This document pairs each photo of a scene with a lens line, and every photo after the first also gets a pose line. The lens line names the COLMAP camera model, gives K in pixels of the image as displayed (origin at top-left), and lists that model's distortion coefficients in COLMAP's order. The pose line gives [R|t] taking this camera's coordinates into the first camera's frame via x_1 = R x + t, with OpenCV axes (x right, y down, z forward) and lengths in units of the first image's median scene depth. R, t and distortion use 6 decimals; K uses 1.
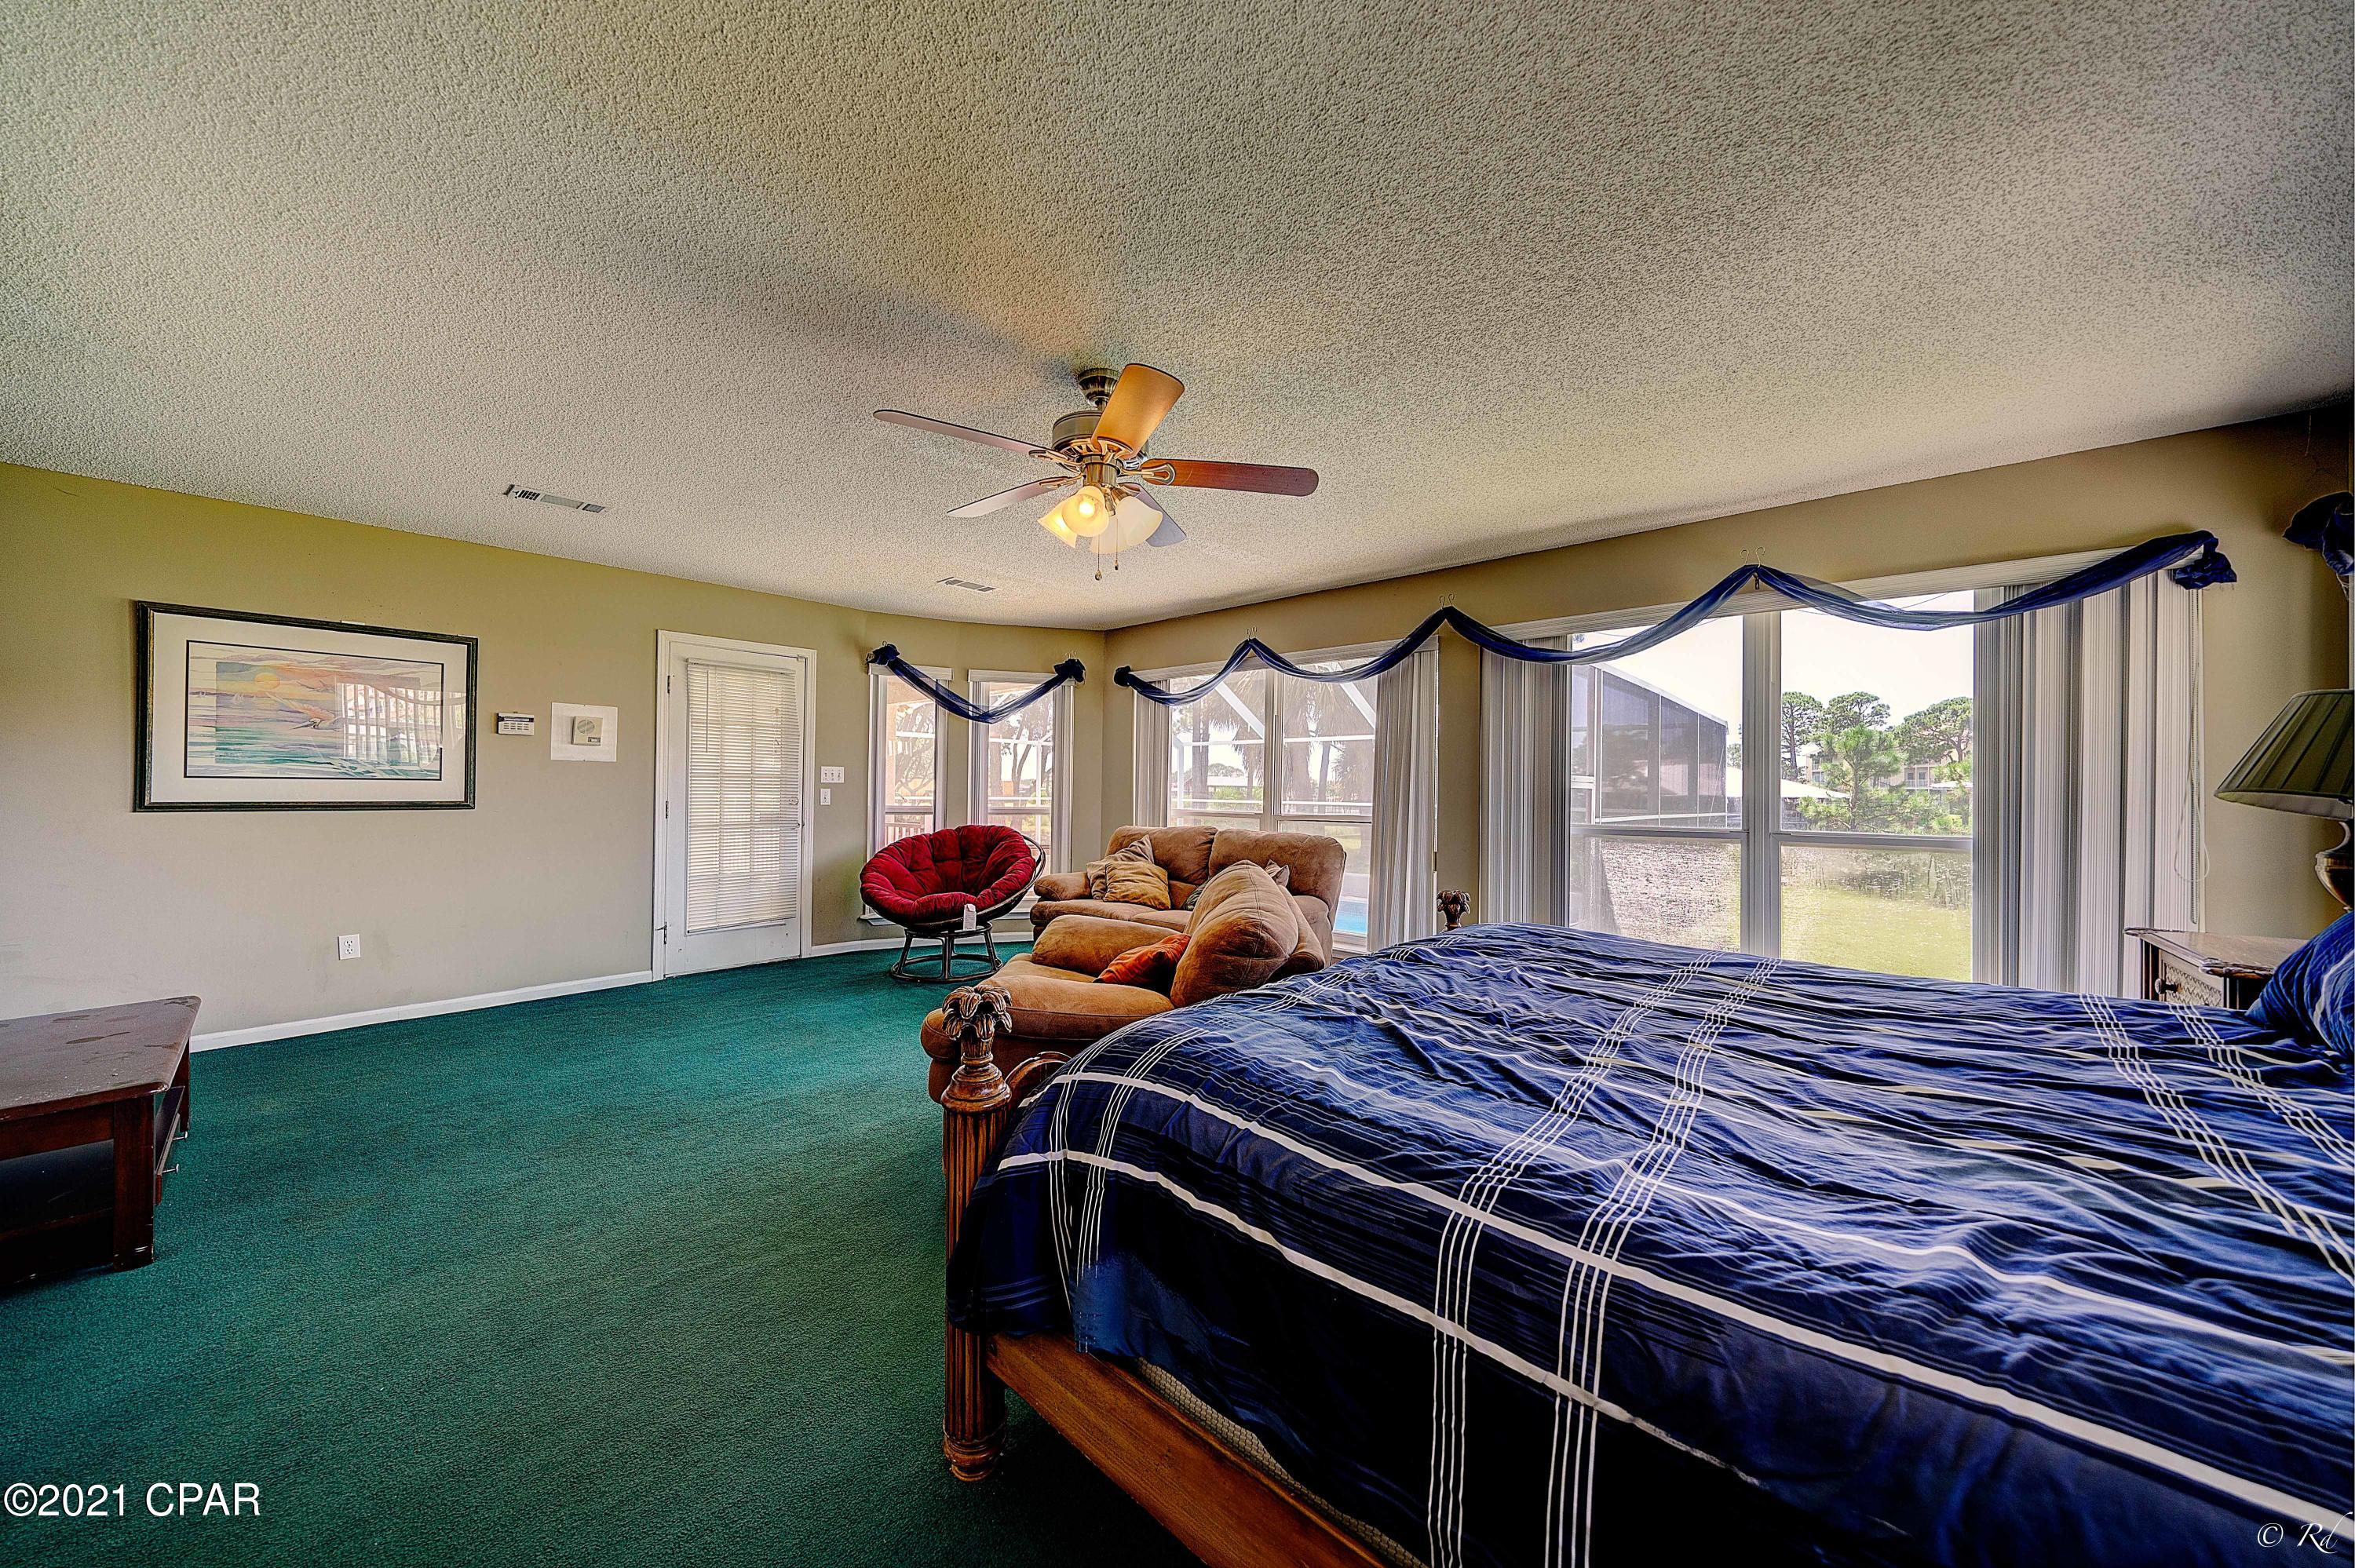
lens RADIAL K [[796.2, 0, 1177.5], [0, 796.2, 784.0], [0, 0, 1]] dist [0.000013, 0.000000]
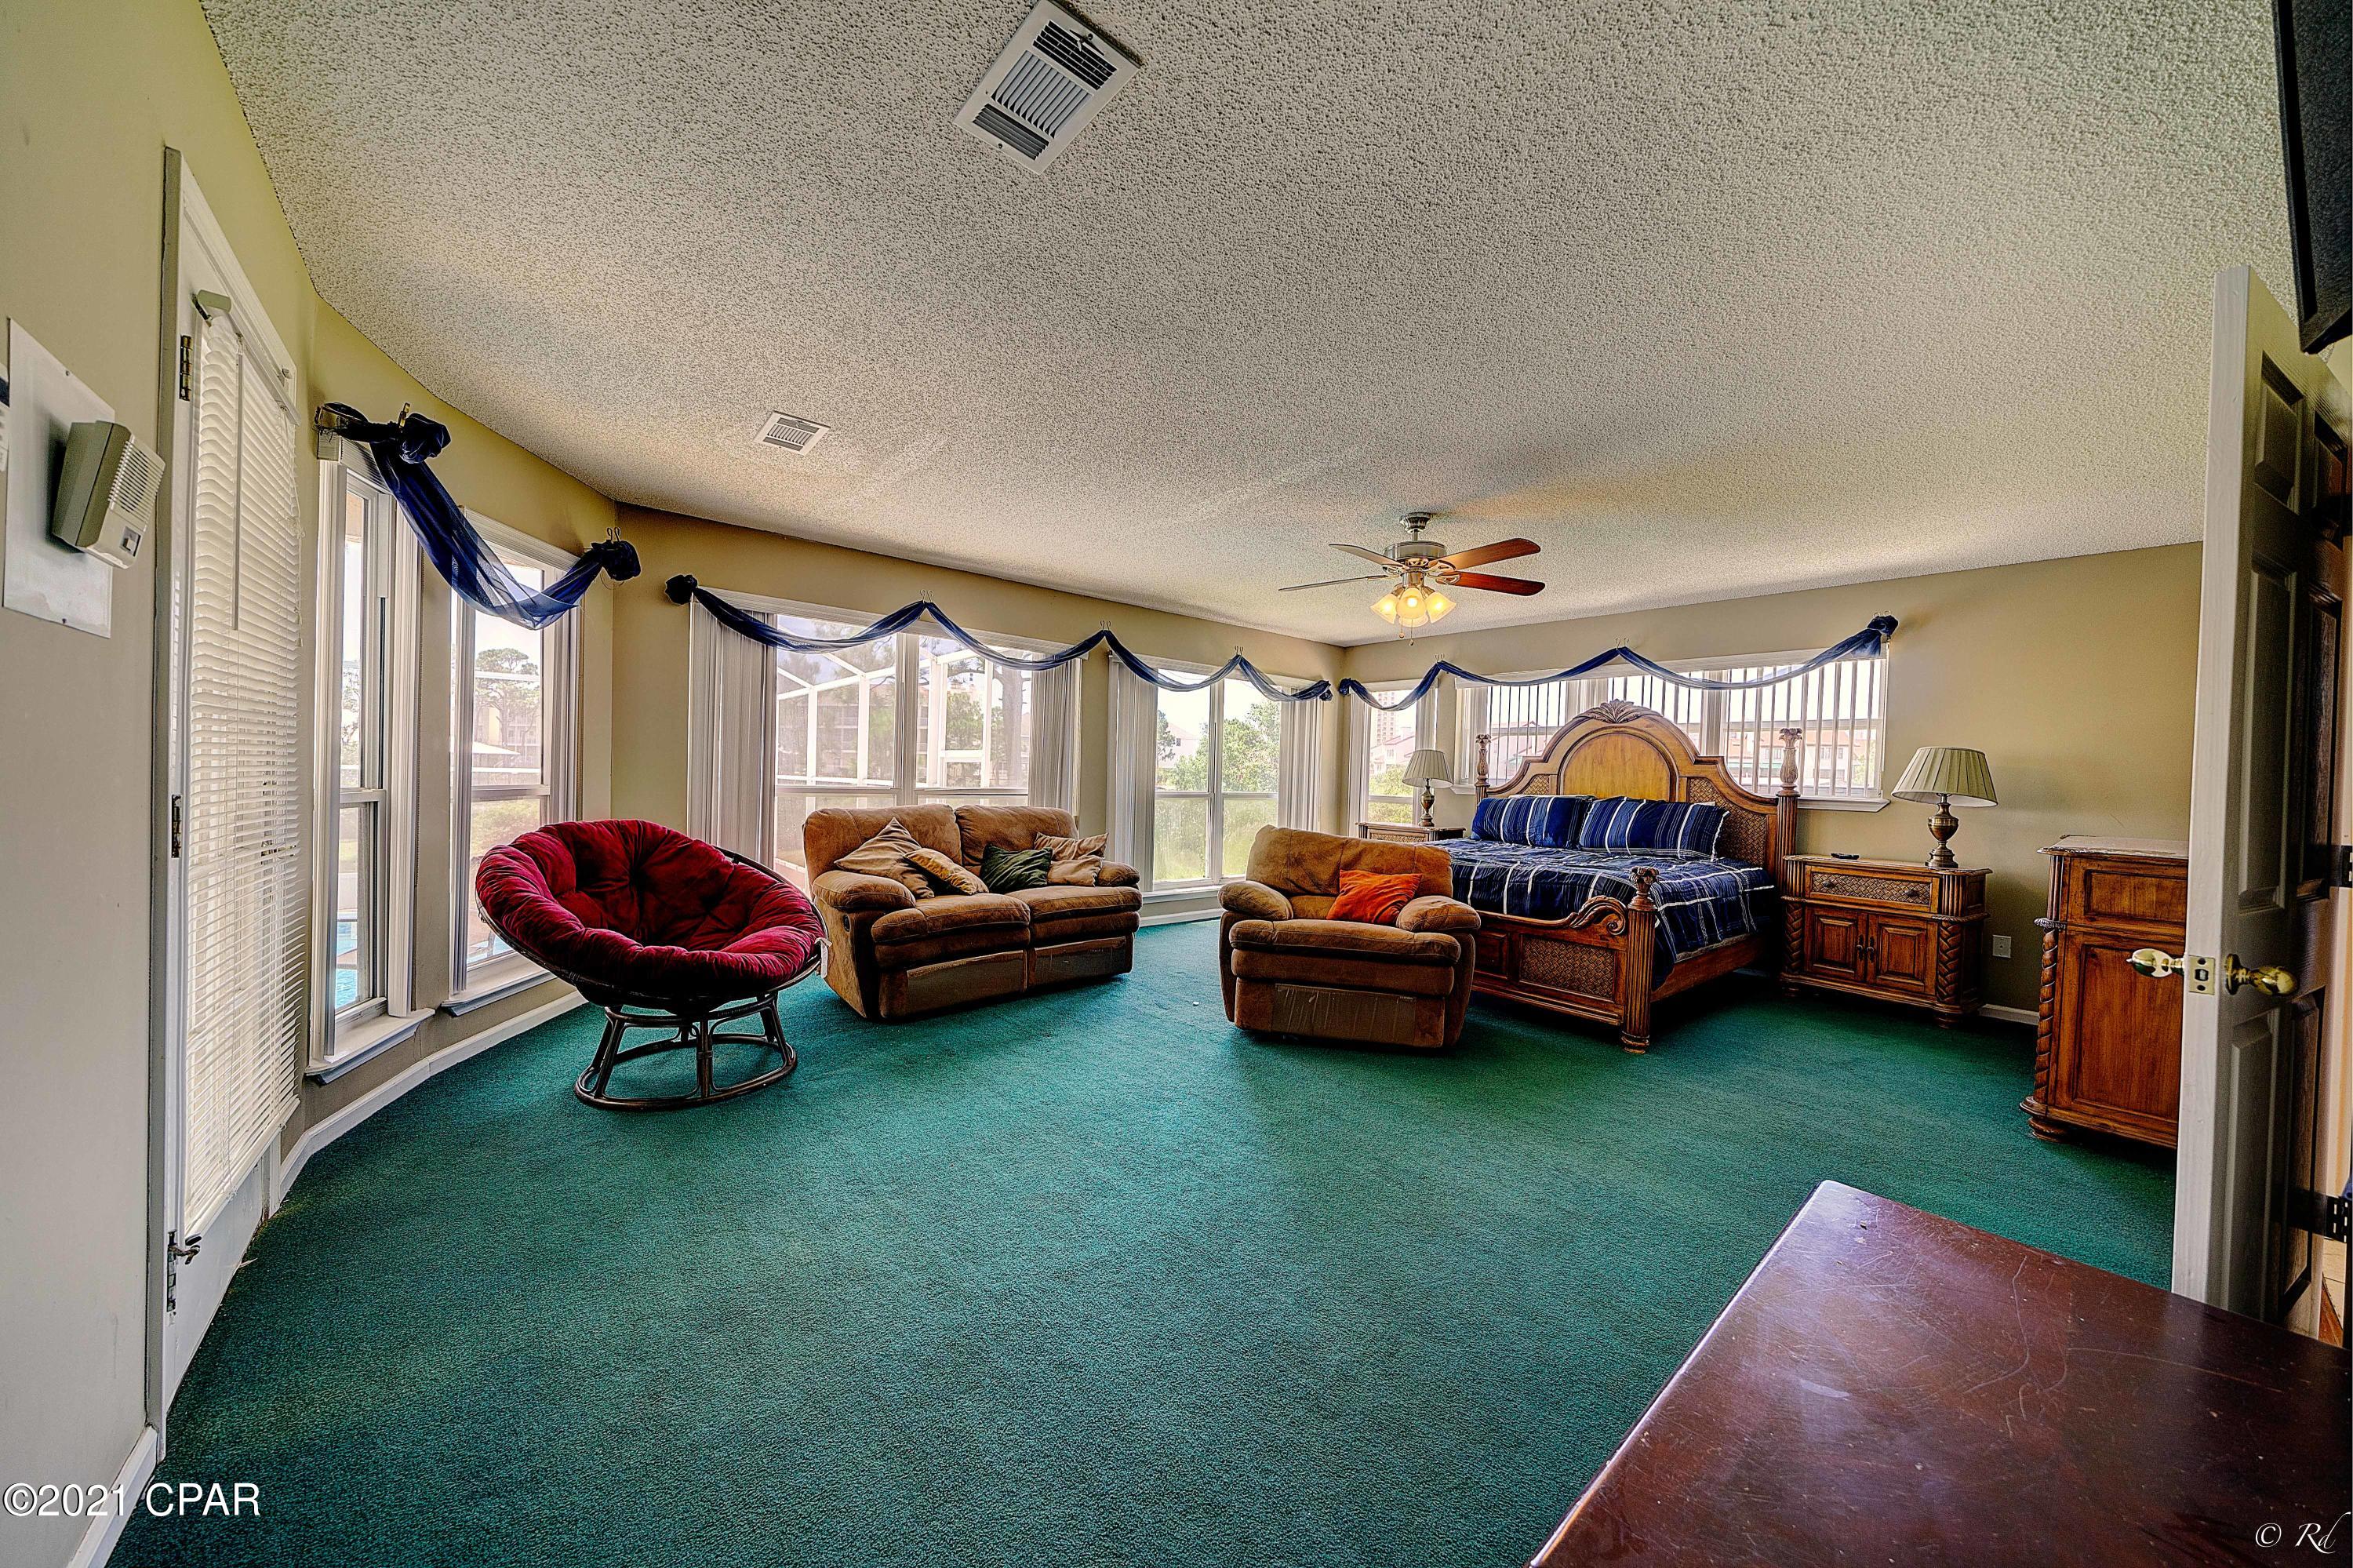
lens RADIAL K [[795.6, 0, 1176.5], [0, 795.6, 784.0], [0, 0, 1]] dist [0.000013, 0.000000]
pose [[0.141079, -0.009894, 0.989949, -0.943929], [-0.031227, 0.999408, 0.014439, 0.013754], [-0.989506, -0.032950, 0.140686, 0.648268]]
